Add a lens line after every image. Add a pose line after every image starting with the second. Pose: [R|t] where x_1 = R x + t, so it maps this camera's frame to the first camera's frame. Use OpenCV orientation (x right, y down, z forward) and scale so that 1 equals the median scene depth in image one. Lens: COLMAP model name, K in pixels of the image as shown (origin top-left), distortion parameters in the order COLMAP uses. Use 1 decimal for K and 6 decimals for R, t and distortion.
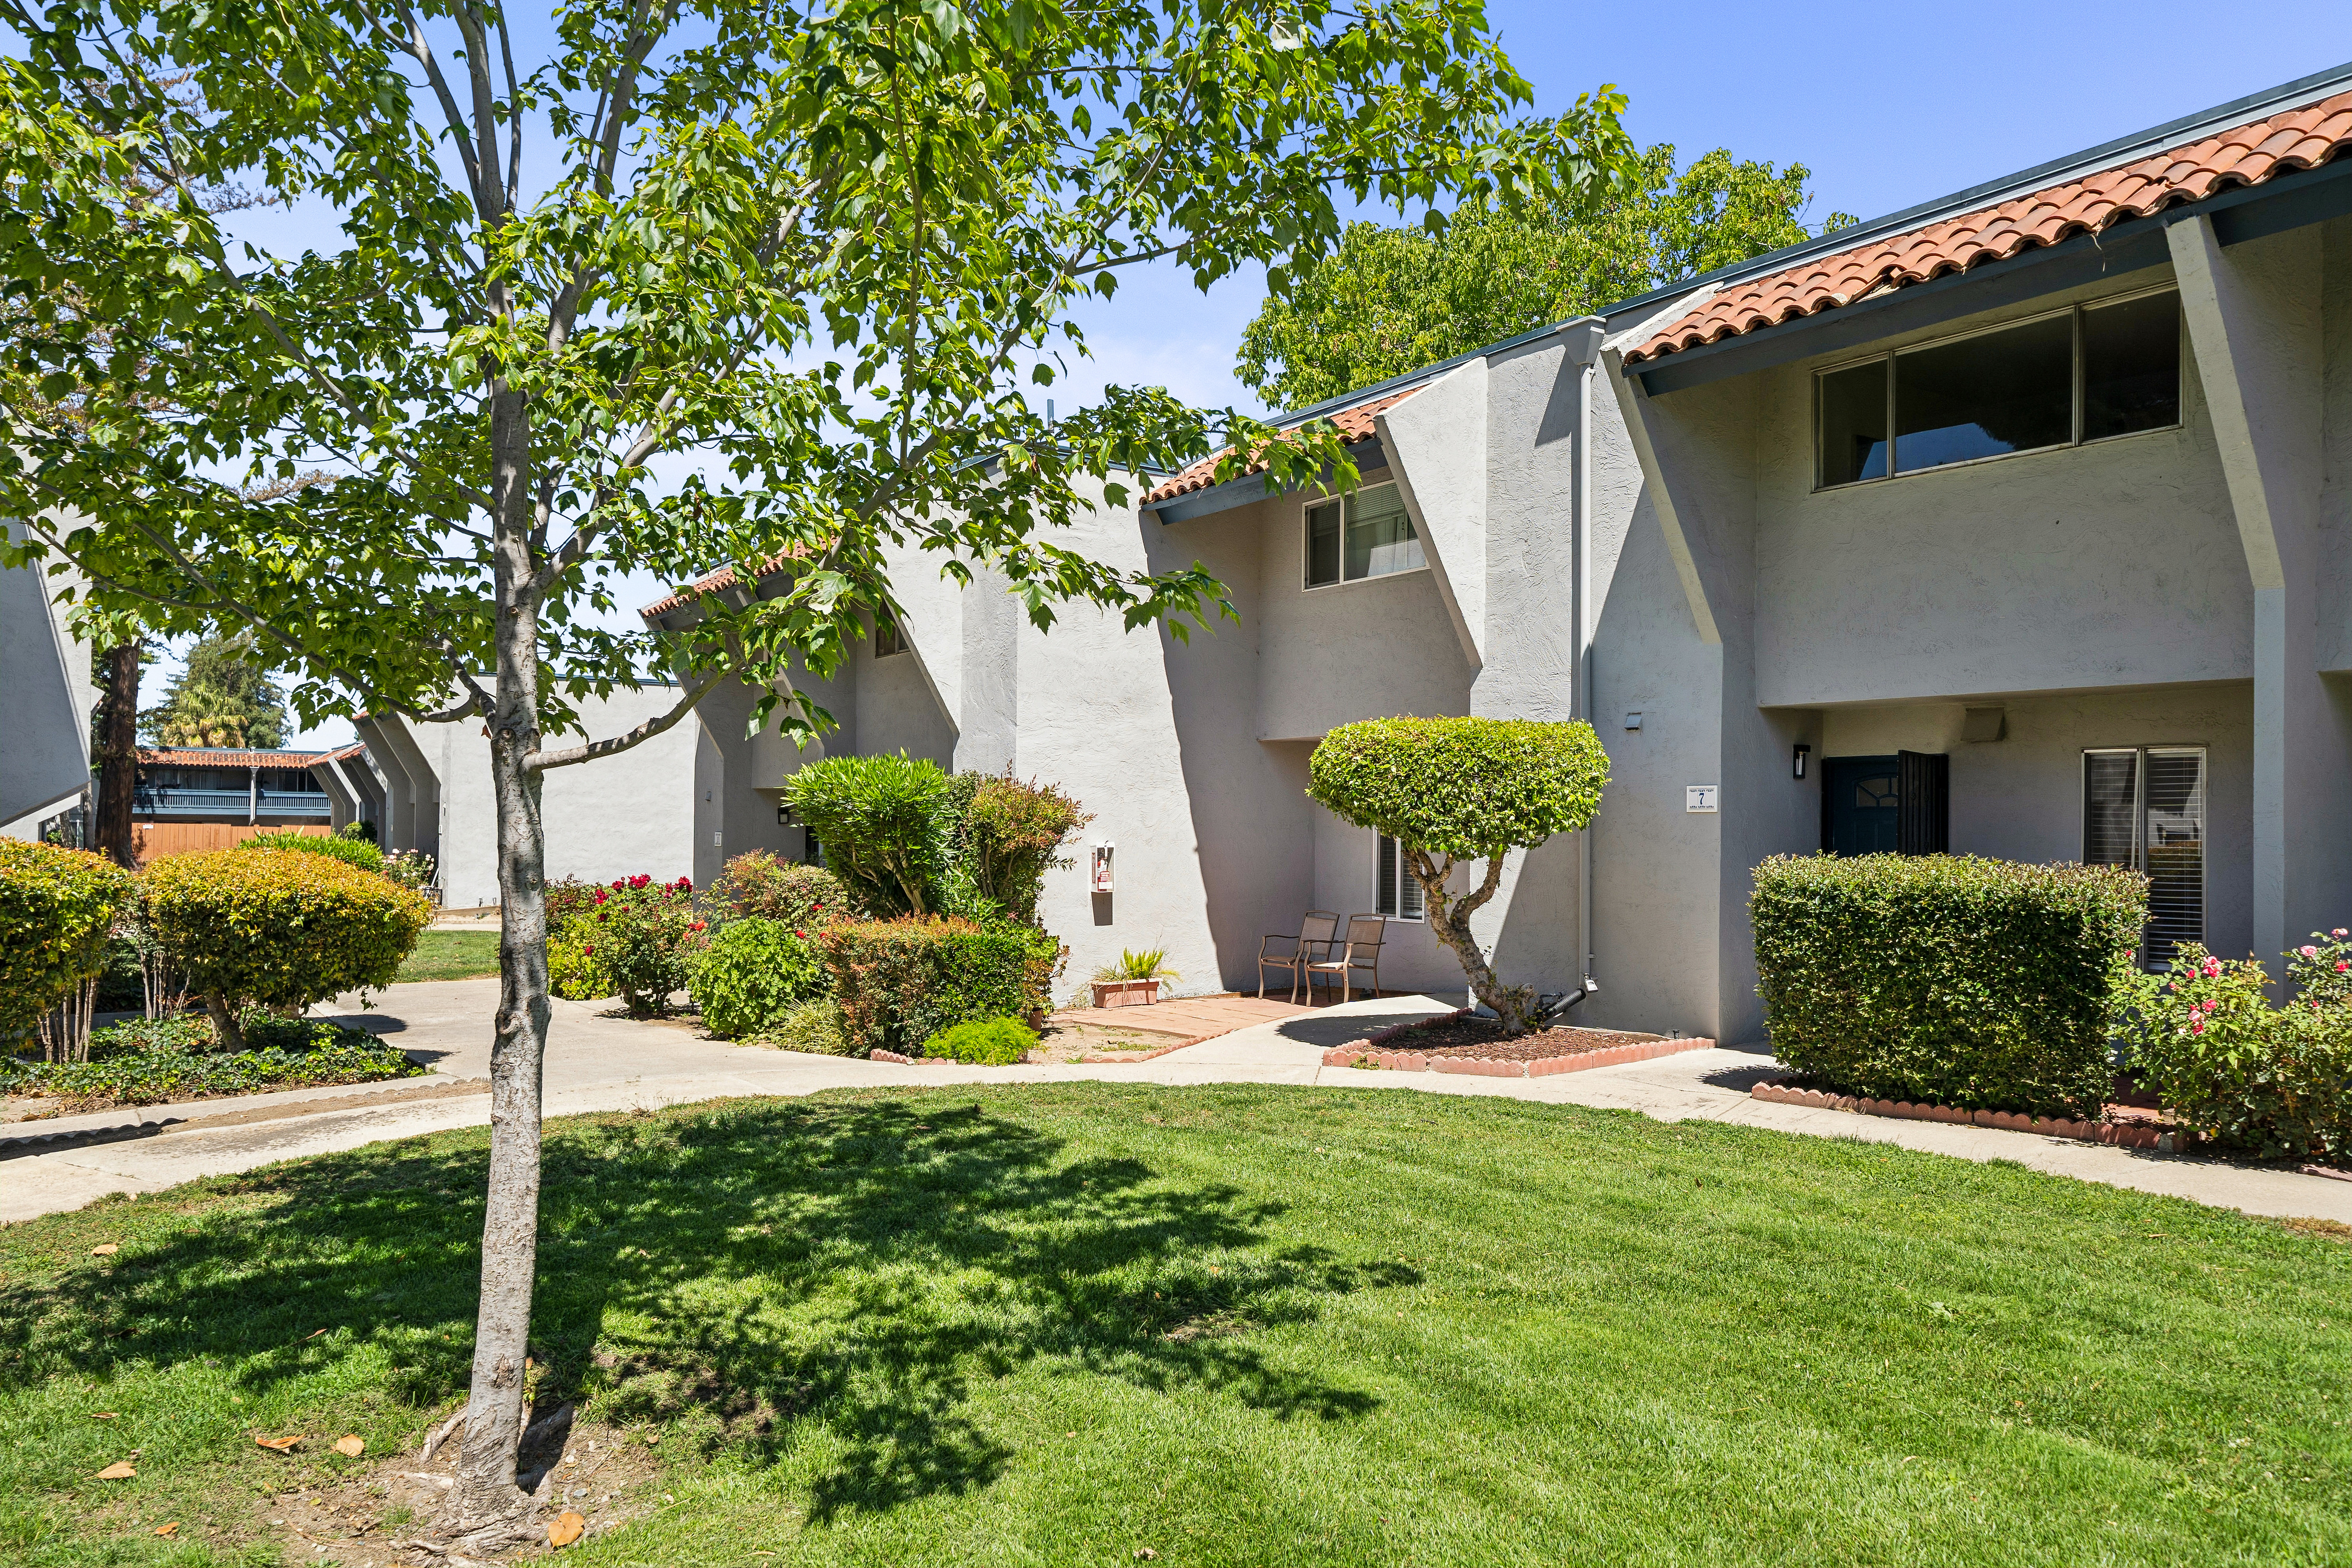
lens RADIAL K [[1648.9, 0, 1178.2], [0, 1648.9, 784.6], [0, 0, 1]] dist [-0.006728, -0.001876]
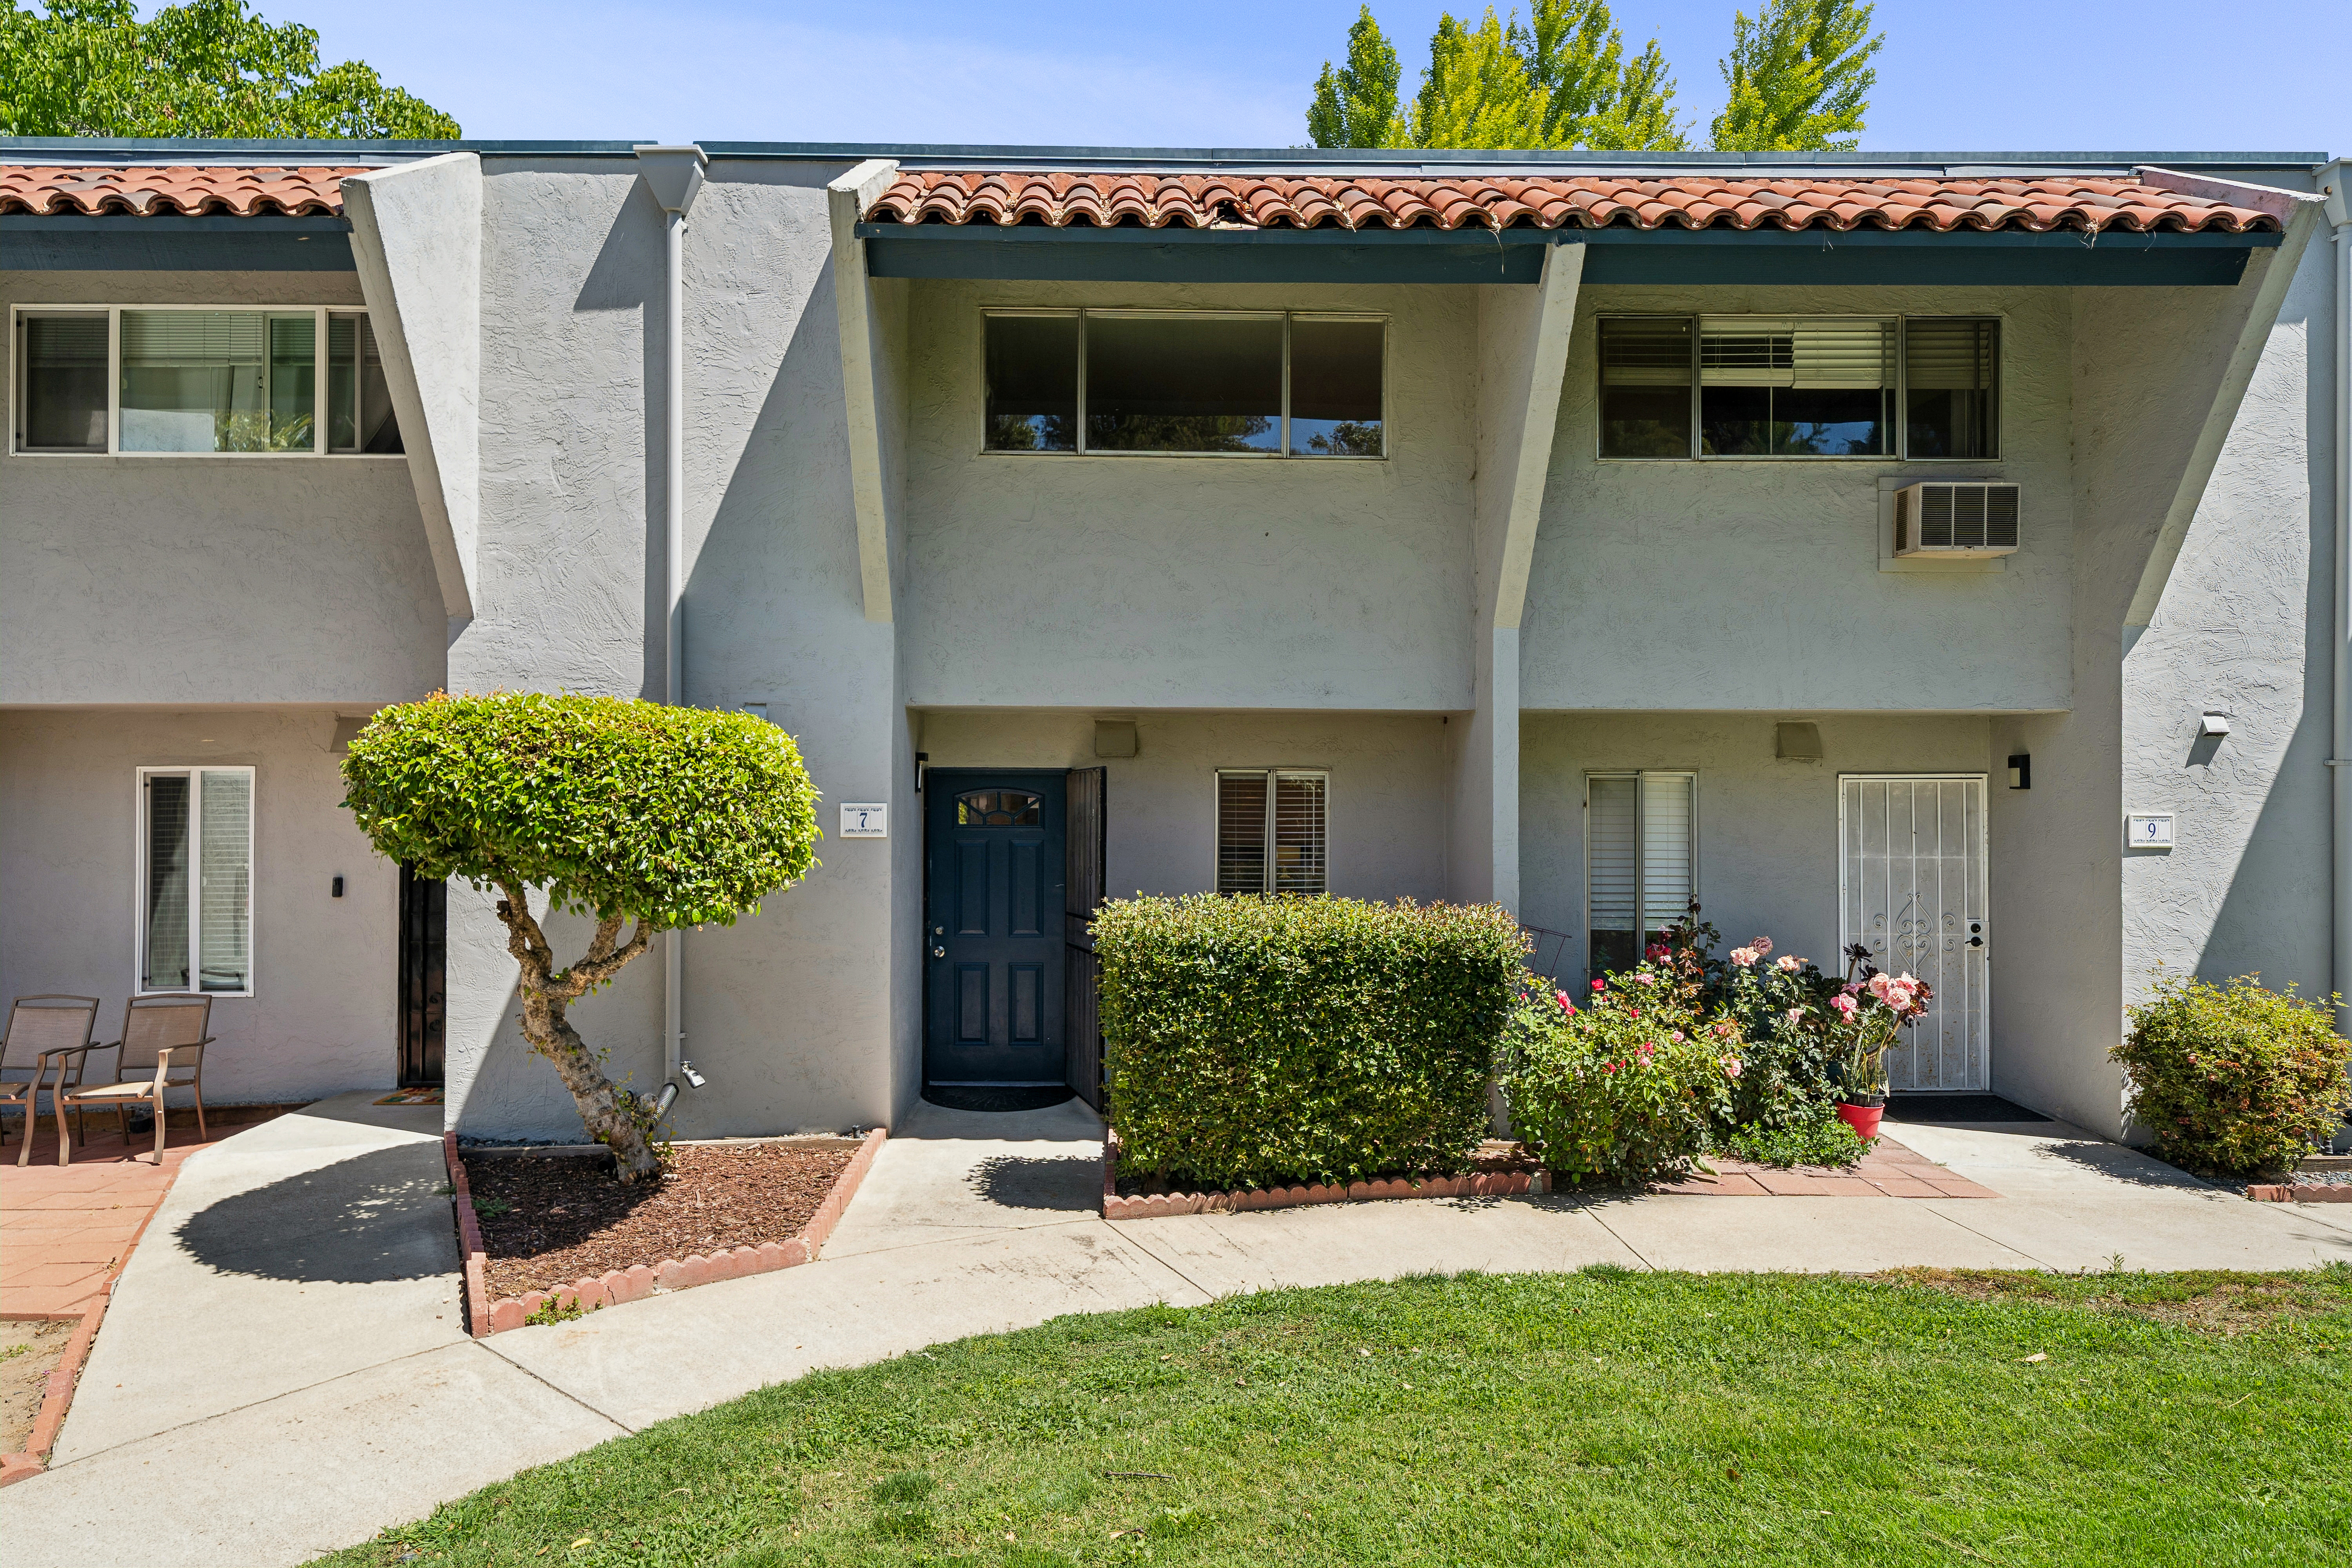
lens RADIAL K [[1381.8, 0, 1156.0], [0, 1381.8, 794.0], [0, 0, 1]] dist [0.000670, 0.000216]
pose [[0.553065, 0.001785, 0.833136, -0.165502], [-0.019926, 0.999740, 0.011086, -0.015205], [-0.832900, -0.022733, 0.552957, 0.583641]]
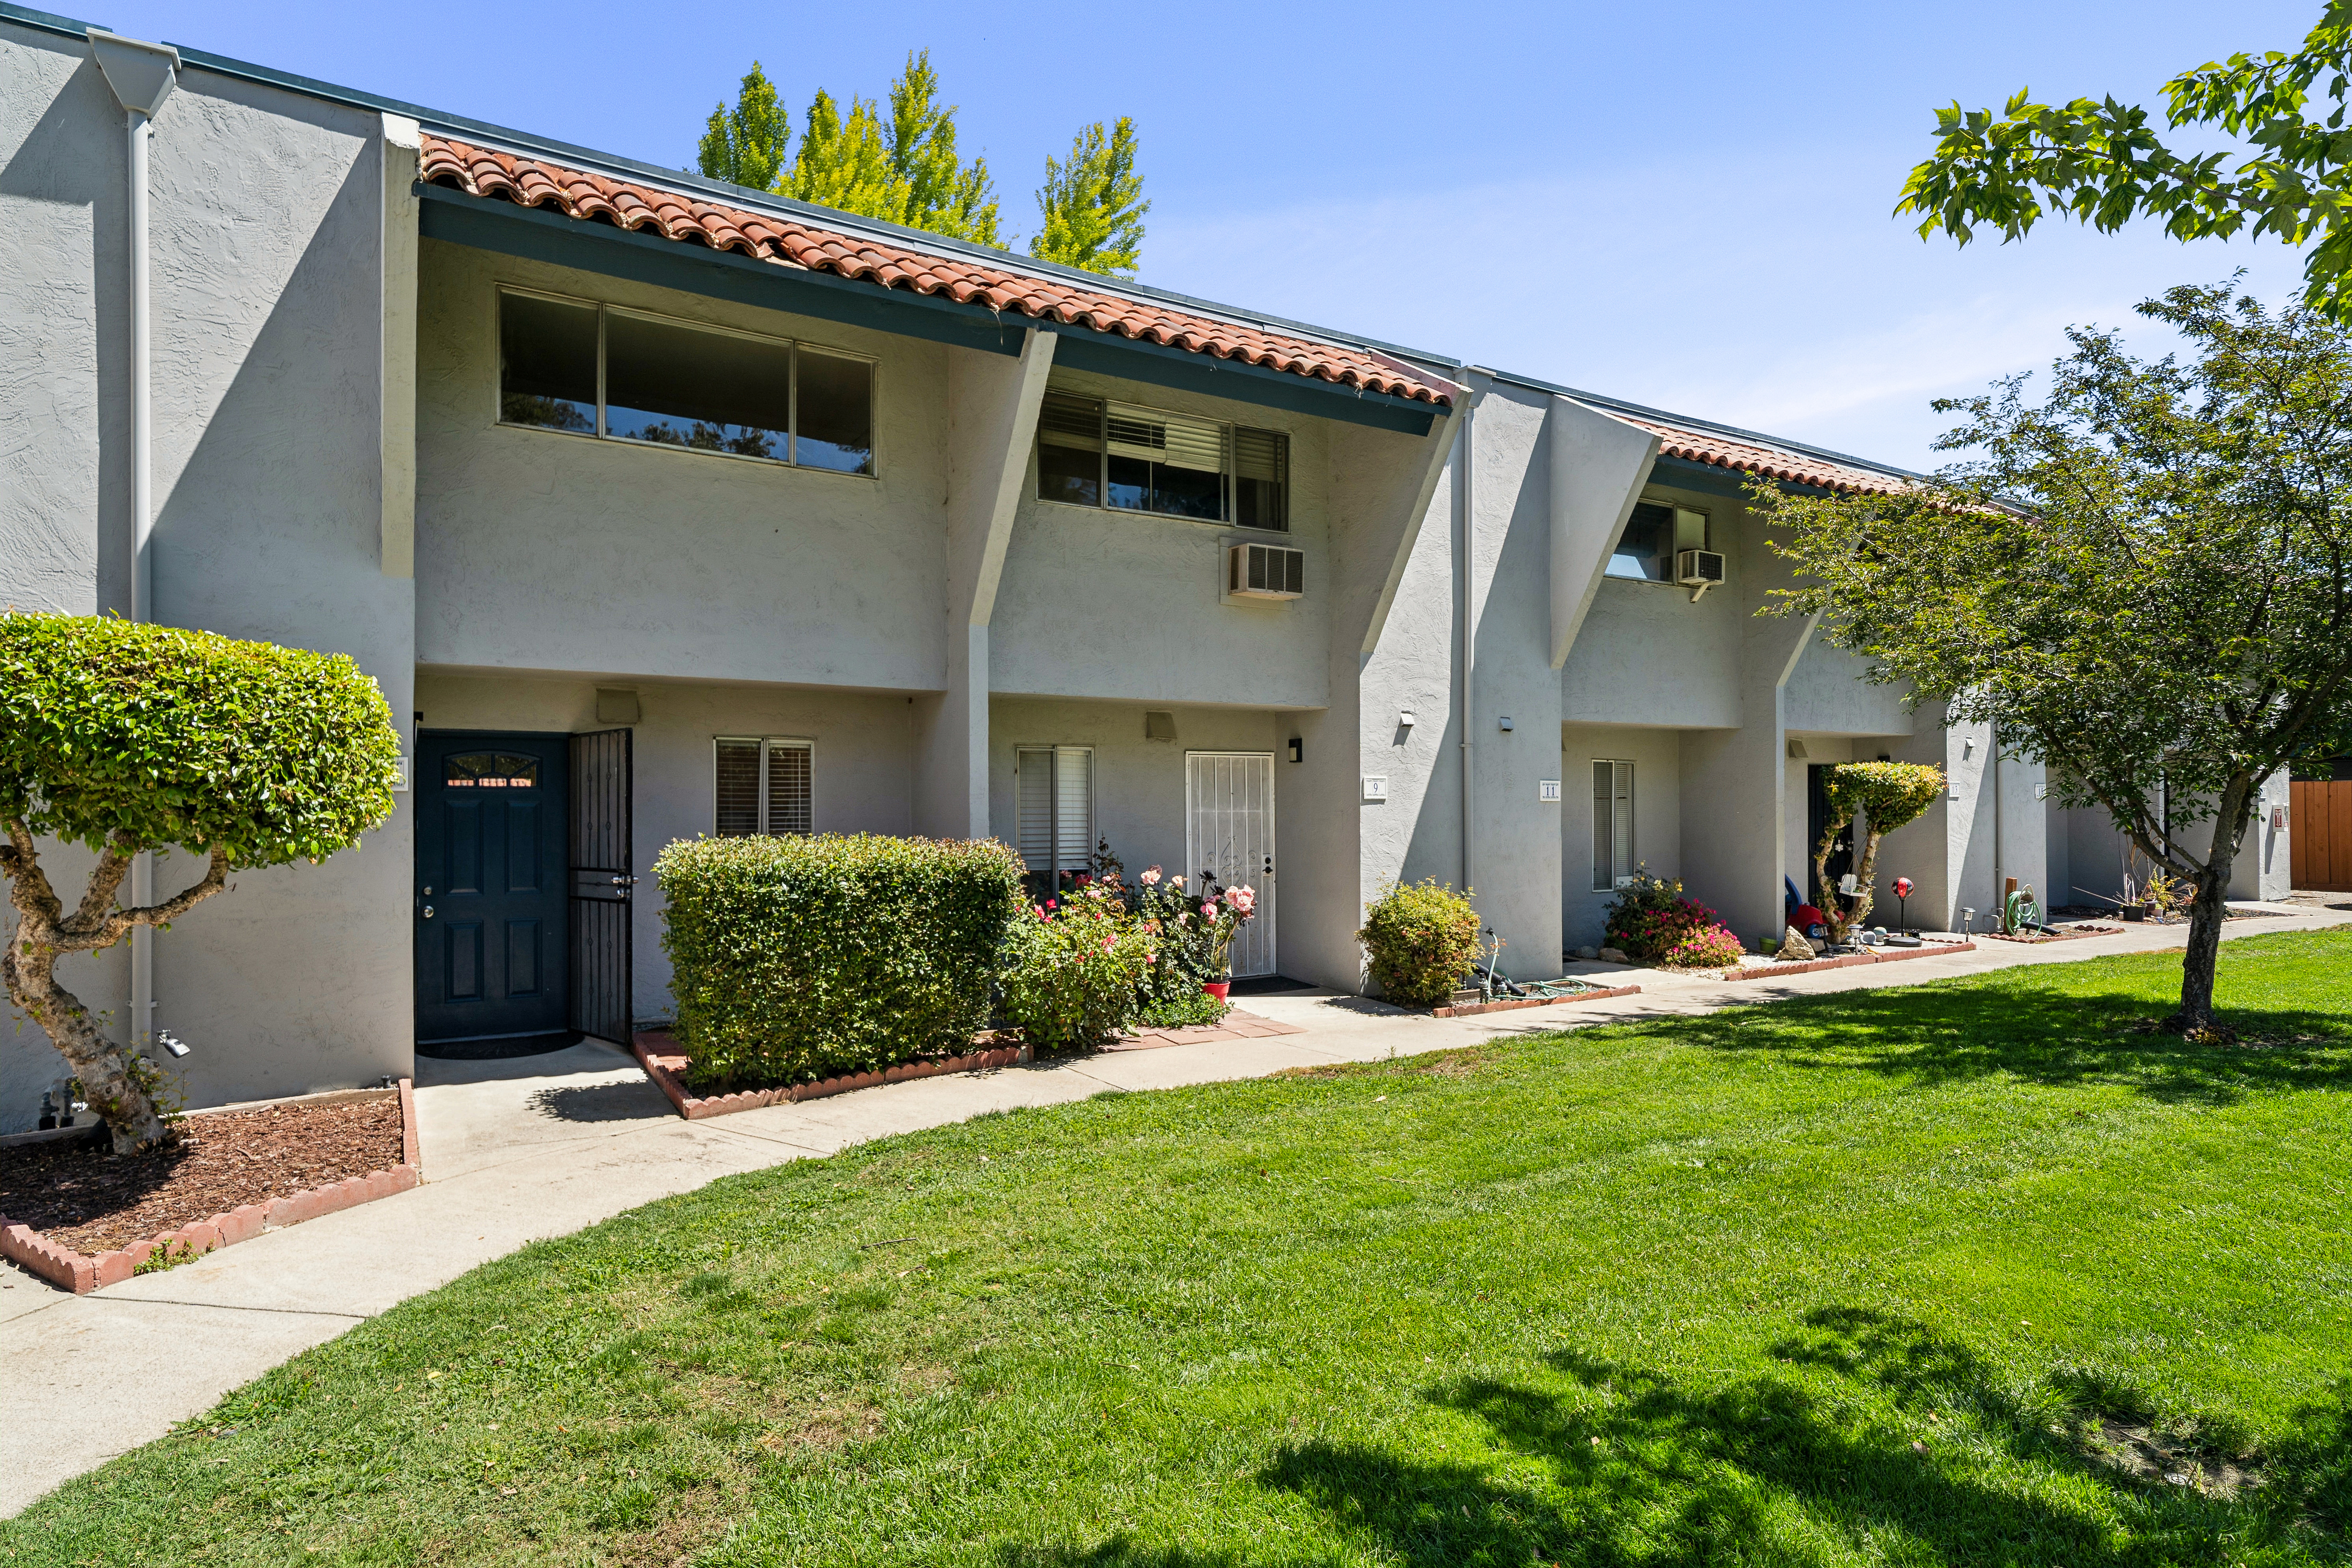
lens RADIAL K [[1244.4, 0, 1164.6], [0, 1244.4, 799.6], [0, 0, 1]] dist [0.002254, -0.001169]
pose [[0.055009, -0.001712, 0.998484, -0.275313], [-0.020739, 0.999781, 0.002856, 0.012682], [-0.998270, -0.020865, 0.054961, 0.665688]]
